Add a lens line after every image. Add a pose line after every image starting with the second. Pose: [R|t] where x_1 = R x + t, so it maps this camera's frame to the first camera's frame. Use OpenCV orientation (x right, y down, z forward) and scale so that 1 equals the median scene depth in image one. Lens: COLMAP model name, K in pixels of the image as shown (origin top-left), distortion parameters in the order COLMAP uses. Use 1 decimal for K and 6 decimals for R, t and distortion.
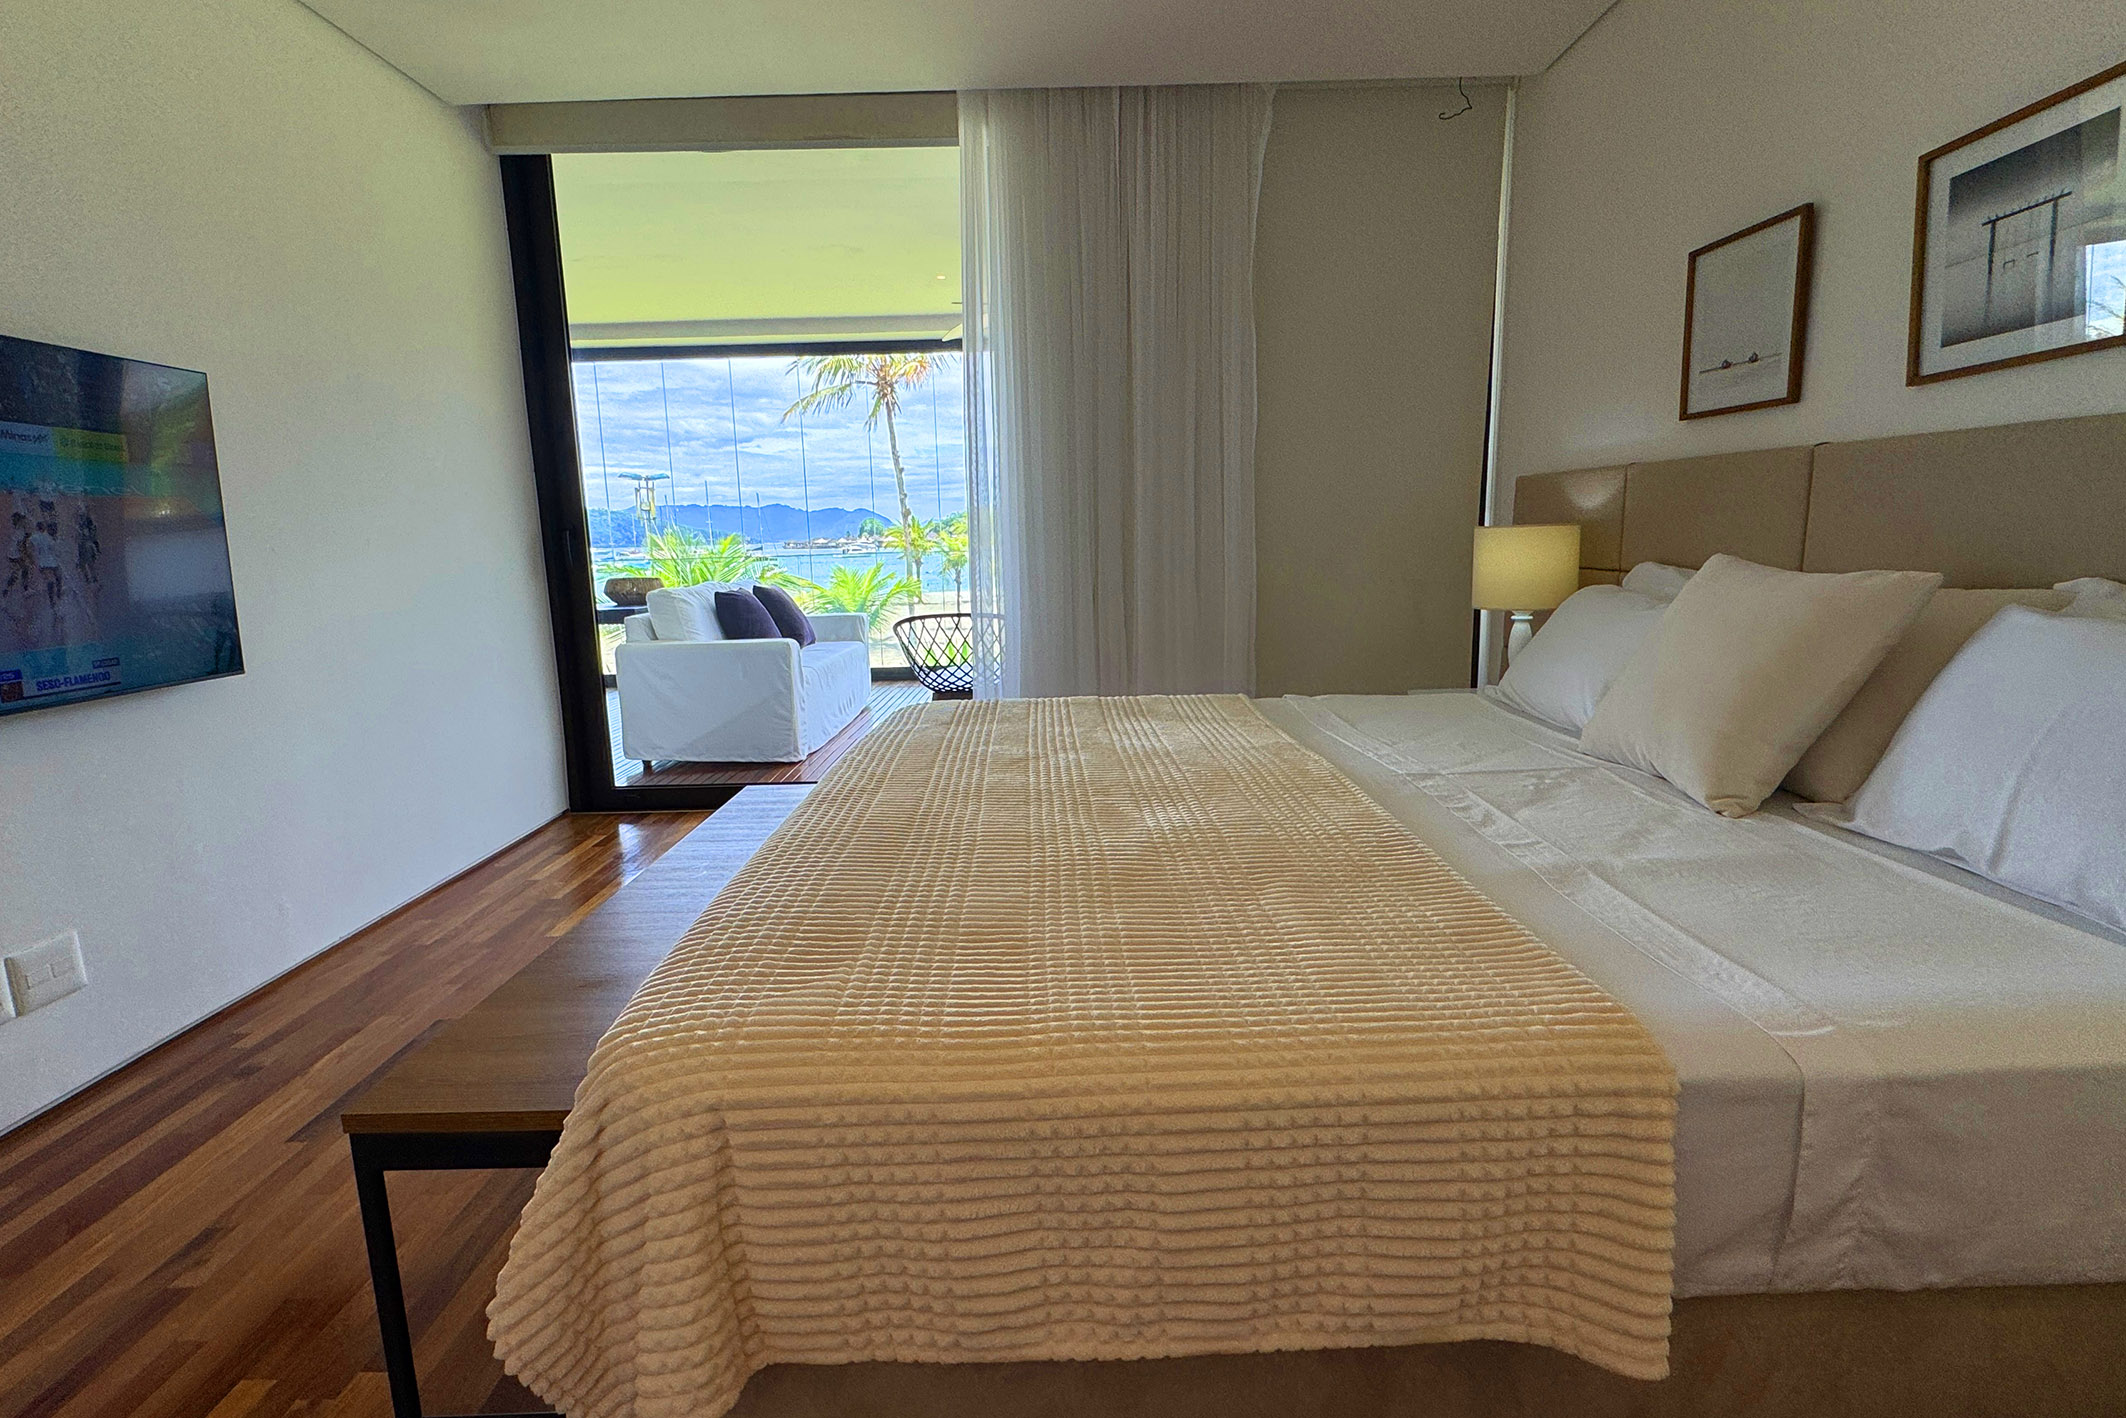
lens RADIAL K [[1012.2, 0, 1067.5], [0, 1012.2, 703.0], [0, 0, 1]] dist [-0.004598, 0.000028]
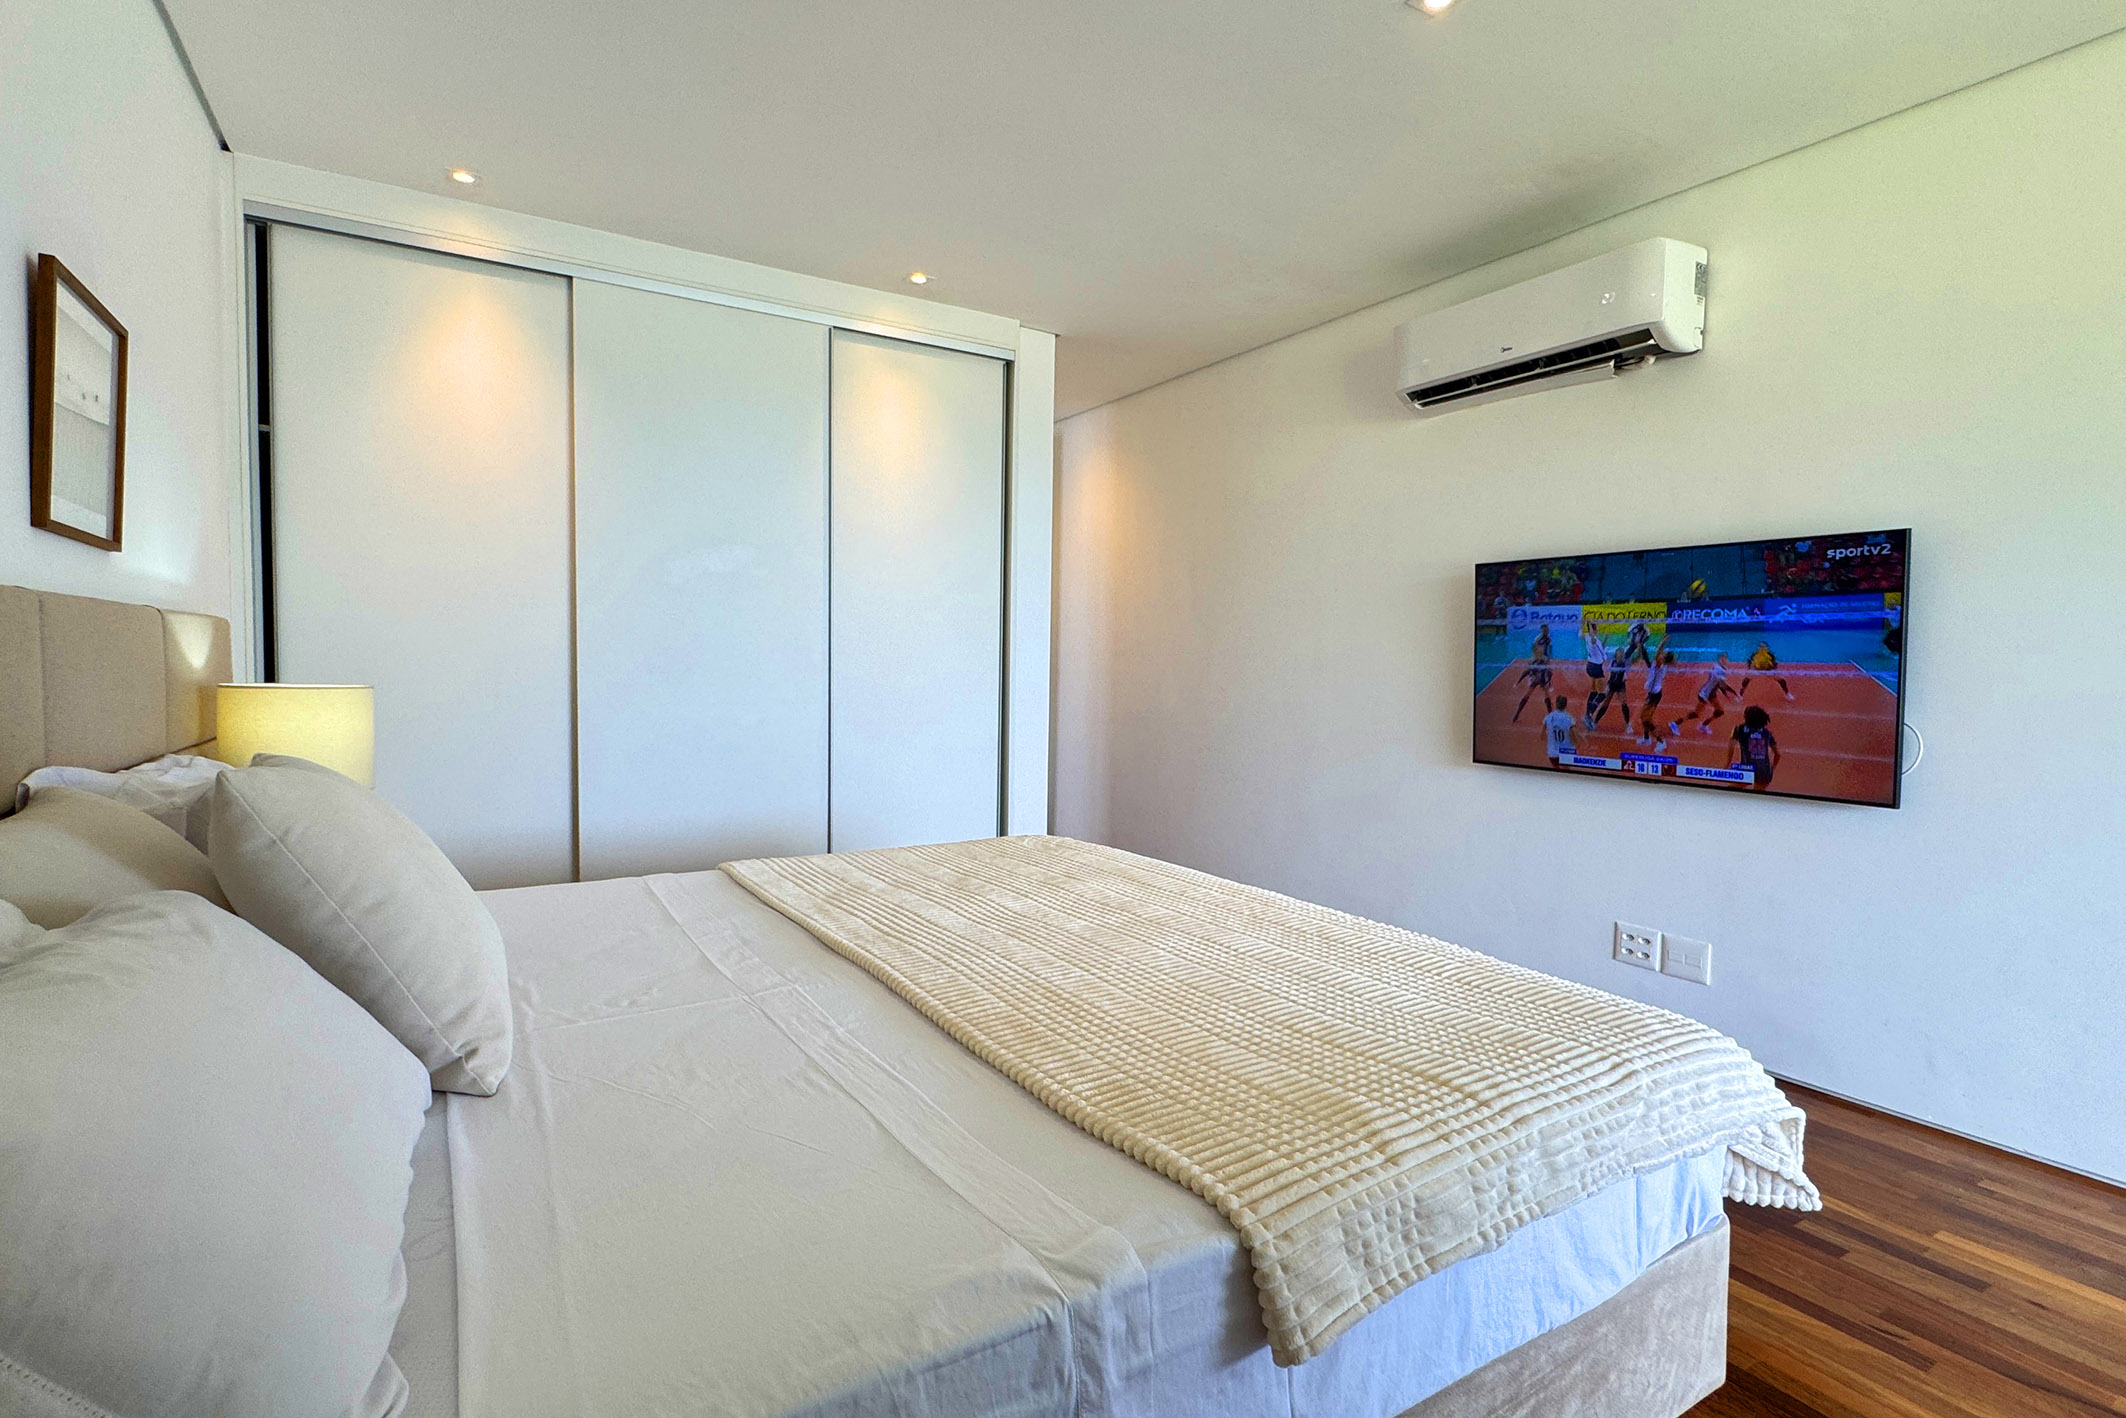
lens RADIAL K [[1012.2, 0, 1067.5], [0, 1012.2, 703.0], [0, 0, 1]] dist [-0.004598, 0.000028]
pose [[-0.854309, 0.036814, -0.518460, 0.579102], [-0.079264, 0.976594, 0.199955, -0.355561], [0.513686, 0.211918, -0.831395, 1.803158]]
